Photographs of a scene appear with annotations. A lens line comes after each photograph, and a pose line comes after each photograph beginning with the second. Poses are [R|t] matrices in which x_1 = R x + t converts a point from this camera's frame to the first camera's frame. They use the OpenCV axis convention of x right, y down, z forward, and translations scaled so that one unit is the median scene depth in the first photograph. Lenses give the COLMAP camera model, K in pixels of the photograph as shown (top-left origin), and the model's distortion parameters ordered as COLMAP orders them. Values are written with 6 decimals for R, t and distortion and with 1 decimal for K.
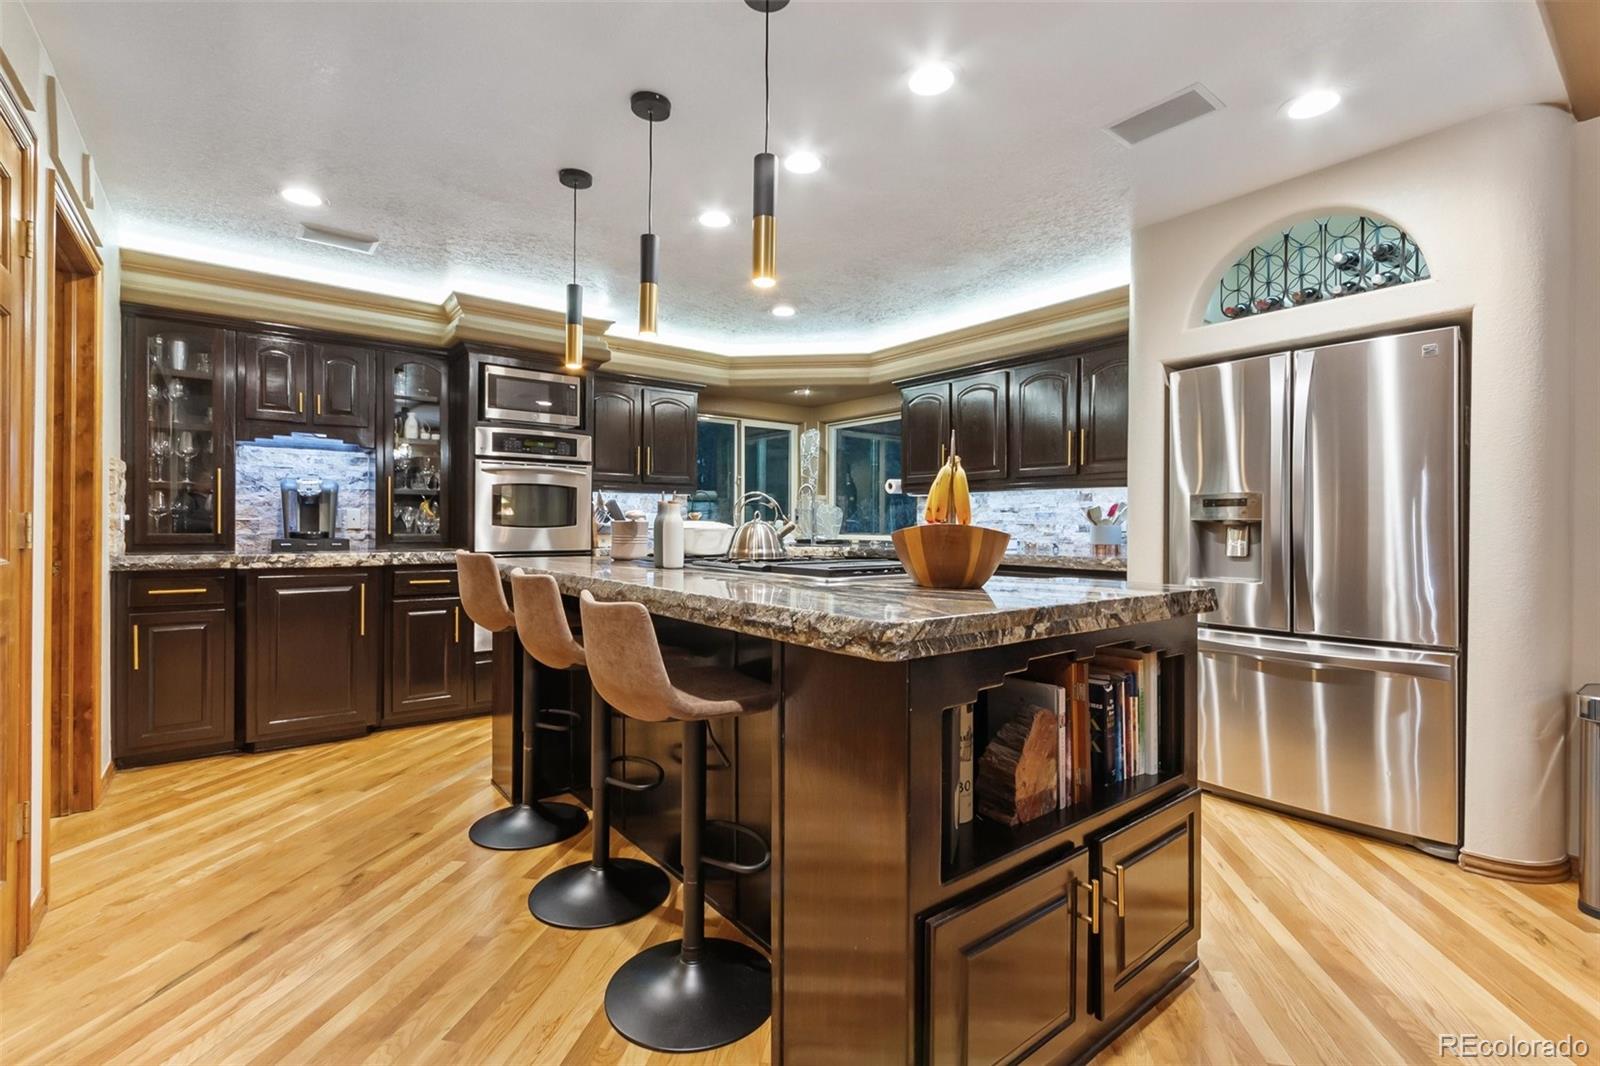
lens RADIAL K [[709.3, 0, 799.7], [0, 709.3, 529.0], [0, 0, 1]] dist [0.003805, 0.000036]
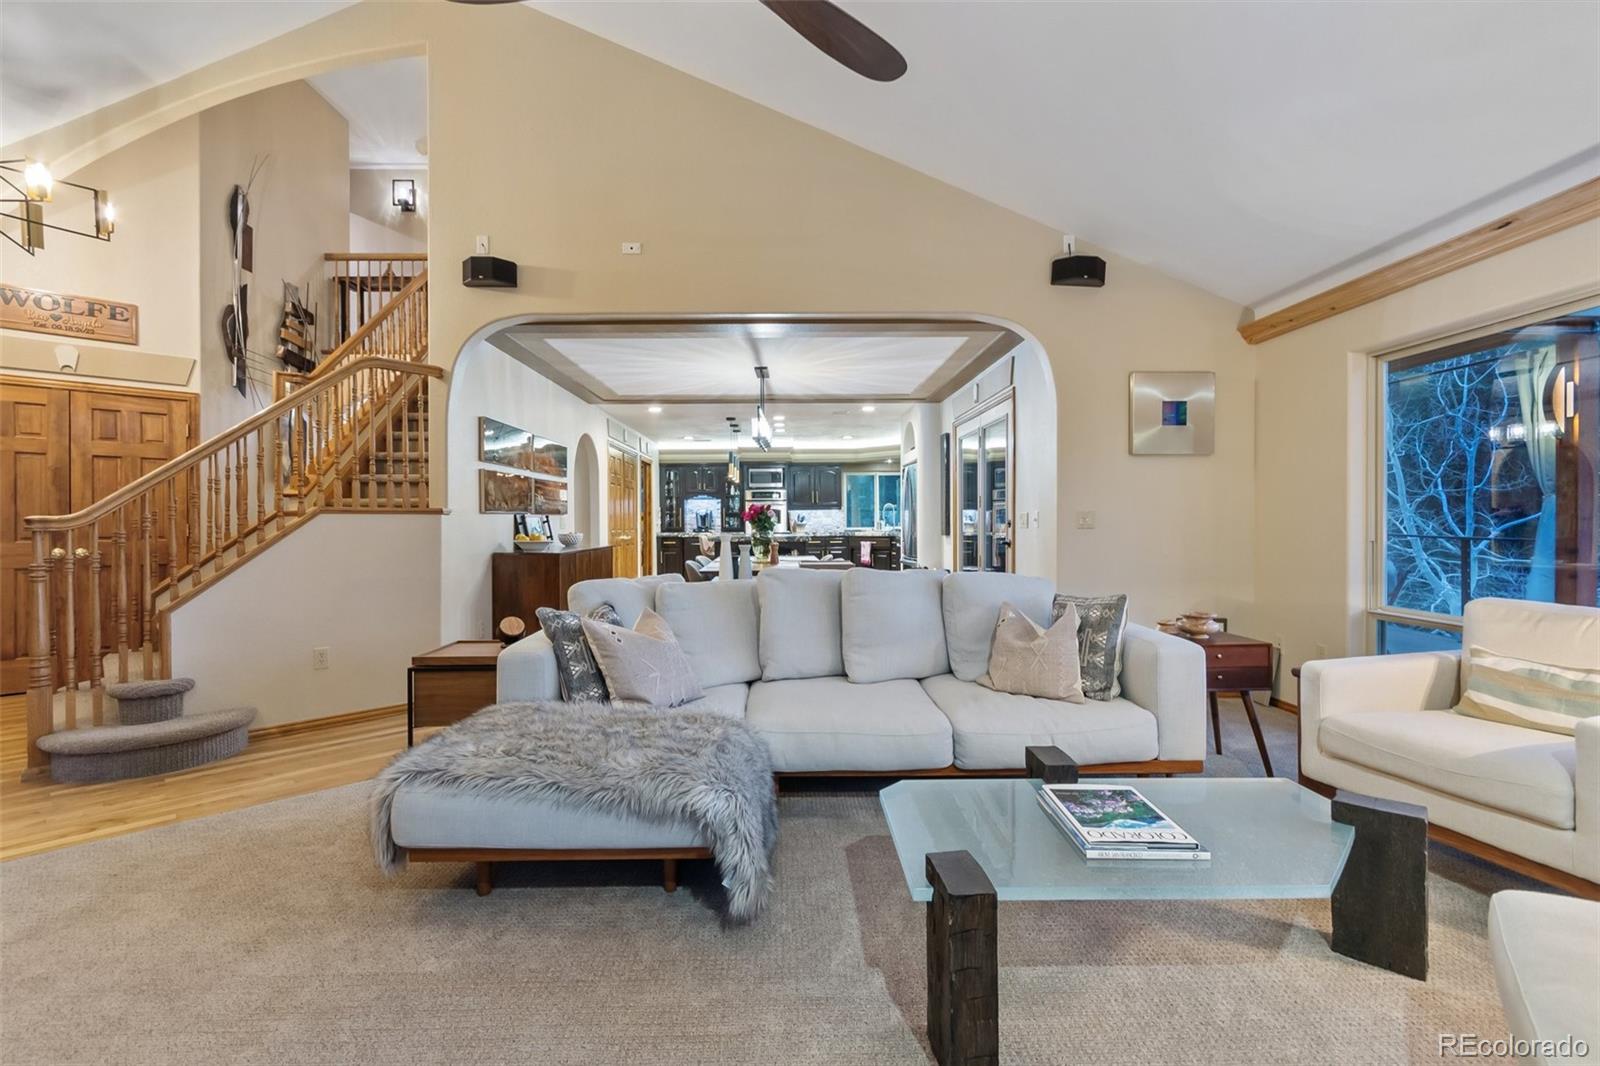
lens RADIAL K [[709.3, 0, 784.4], [0, 709.3, 526.8], [0, 0, 1]] dist [0.003805, 0.000036]
pose [[0.786820, -0.007121, -0.617142, 1.545309], [0.007160, 0.999971, -0.002409, 0.016091], [0.617141, -0.002523, 0.786848, -1.266093]]
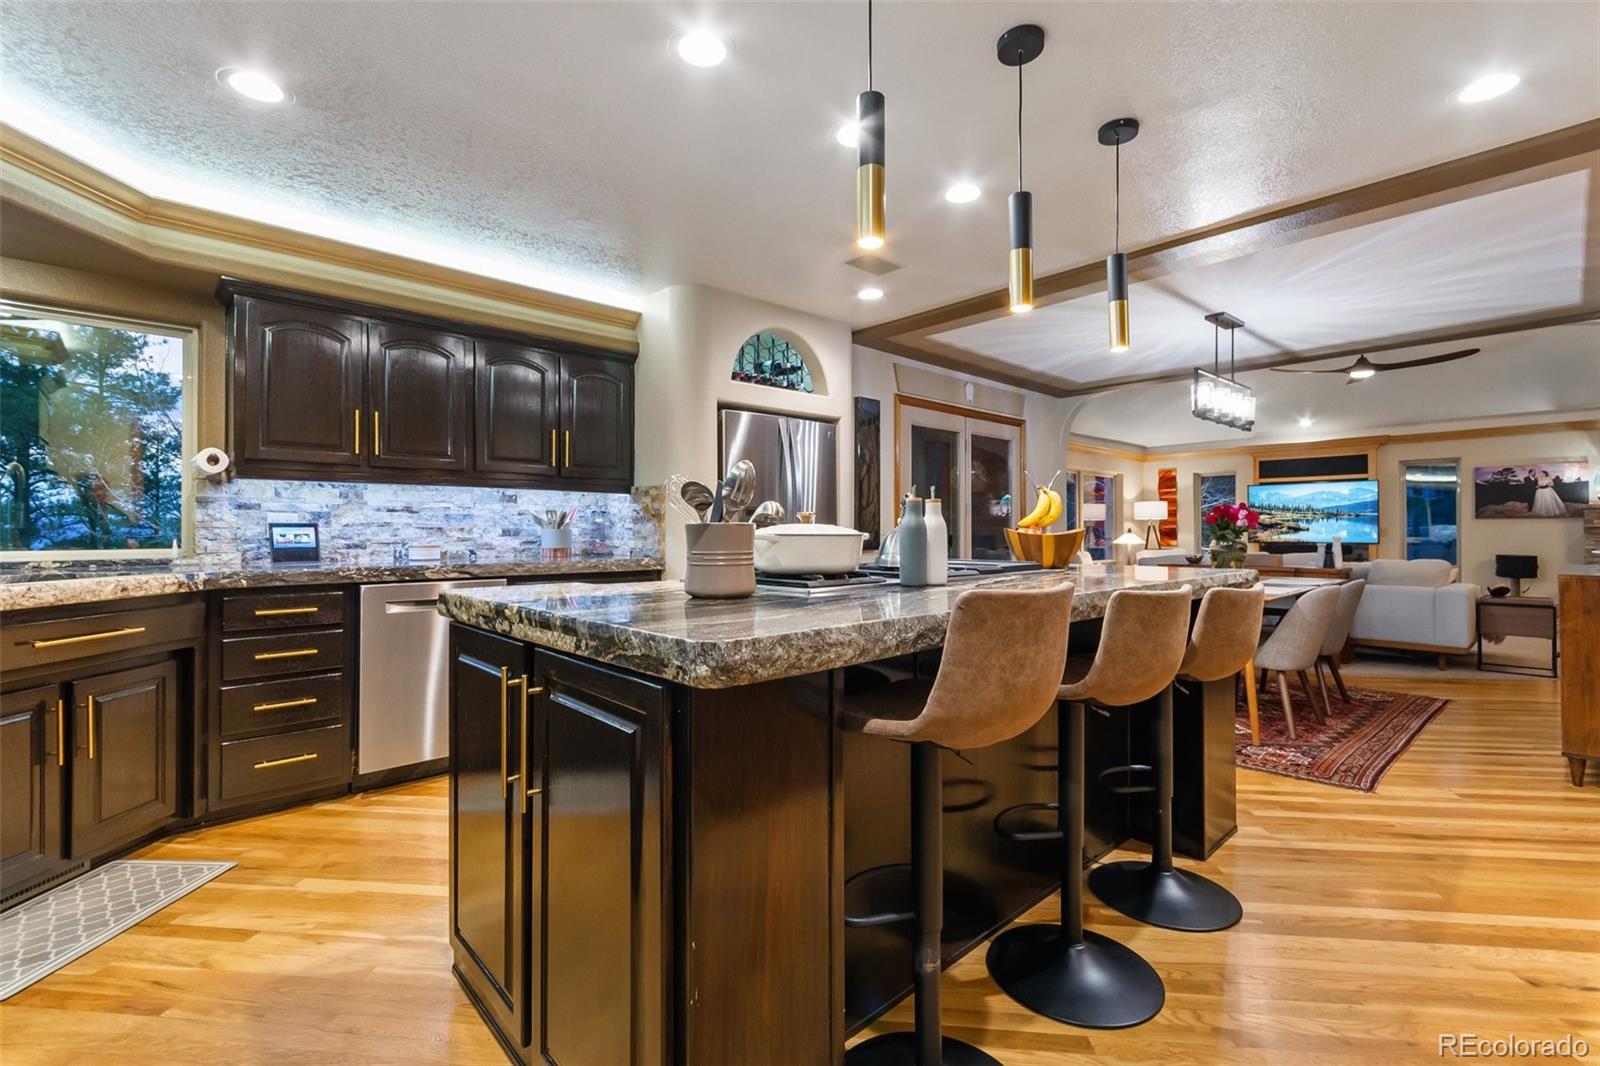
lens RADIAL K [[709.3, 0, 788.4], [0, 709.3, 526.6], [0, 0, 1]] dist [0.003805, 0.000036]
pose [[-0.063076, -0.000014, 0.998009, -0.609734], [0.004921, 0.999988, 0.000325, -0.007282], [-0.997997, 0.004932, -0.063075, 0.770539]]
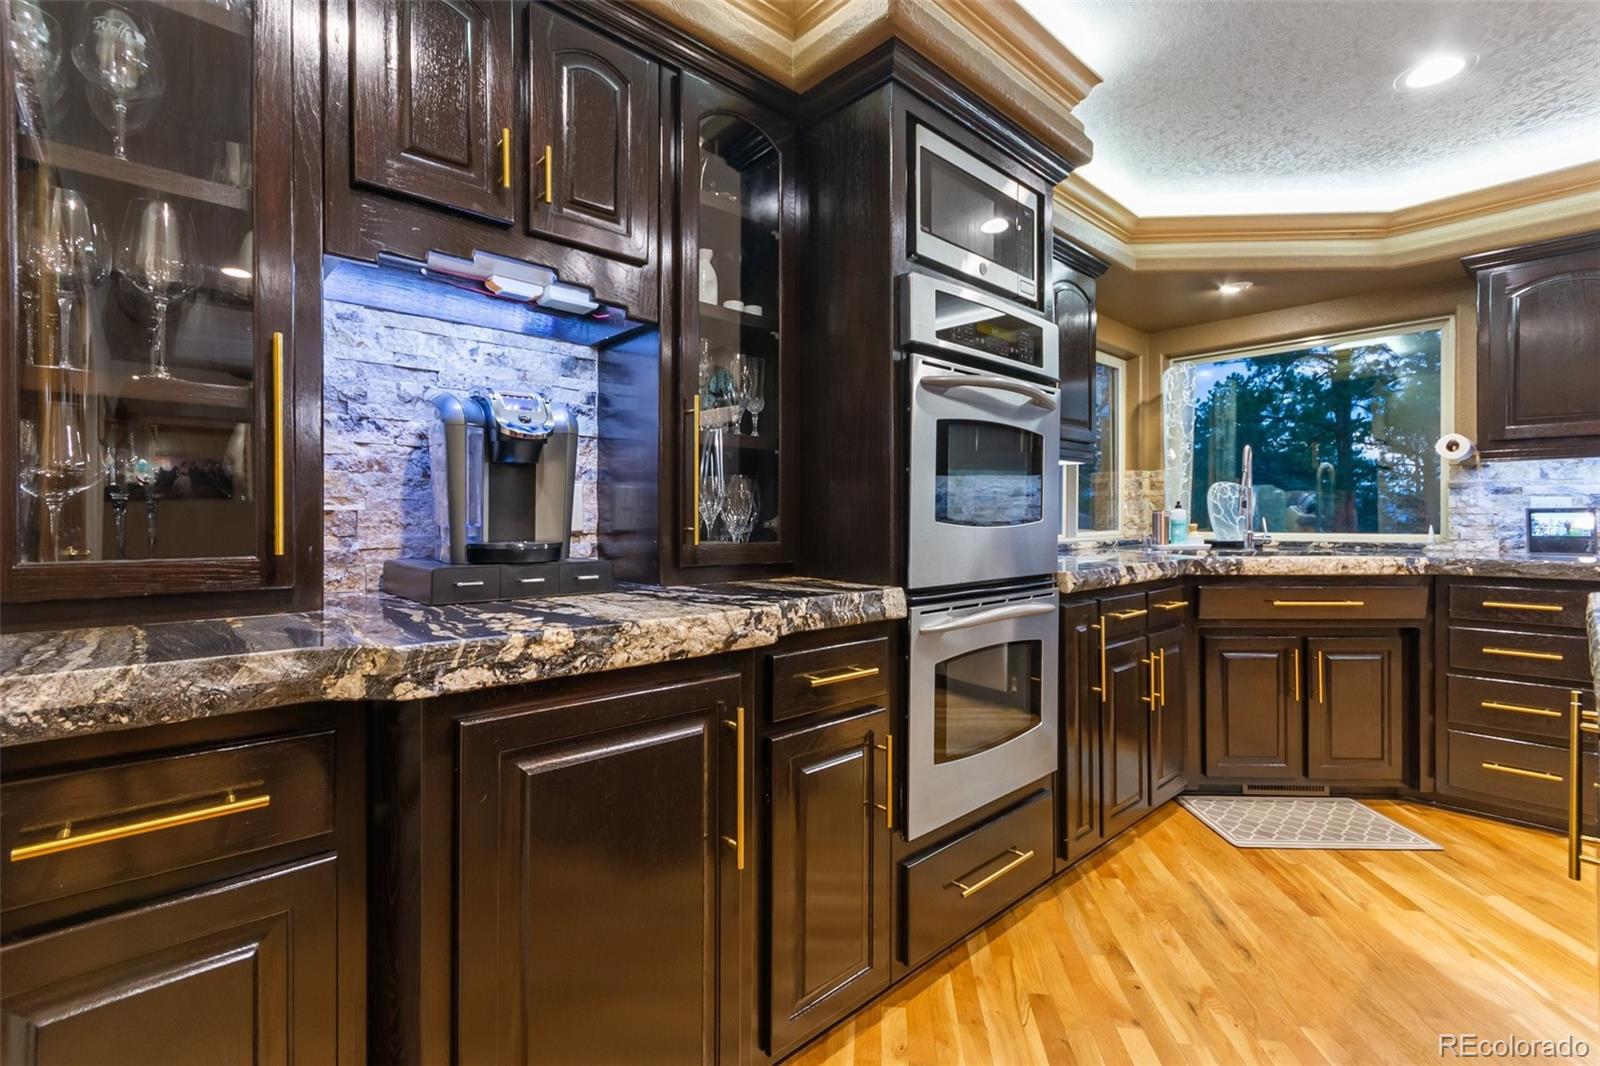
lens RADIAL K [[709.3, 0, 794.3], [0, 709.3, 521.5], [0, 0, 1]] dist [0.003805, 0.000036]
pose [[0.997688, -0.006913, 0.067603, -0.566266], [0.006982, 0.999975, -0.000798, -0.005223], [-0.067596, 0.001268, 0.997712, 0.629263]]
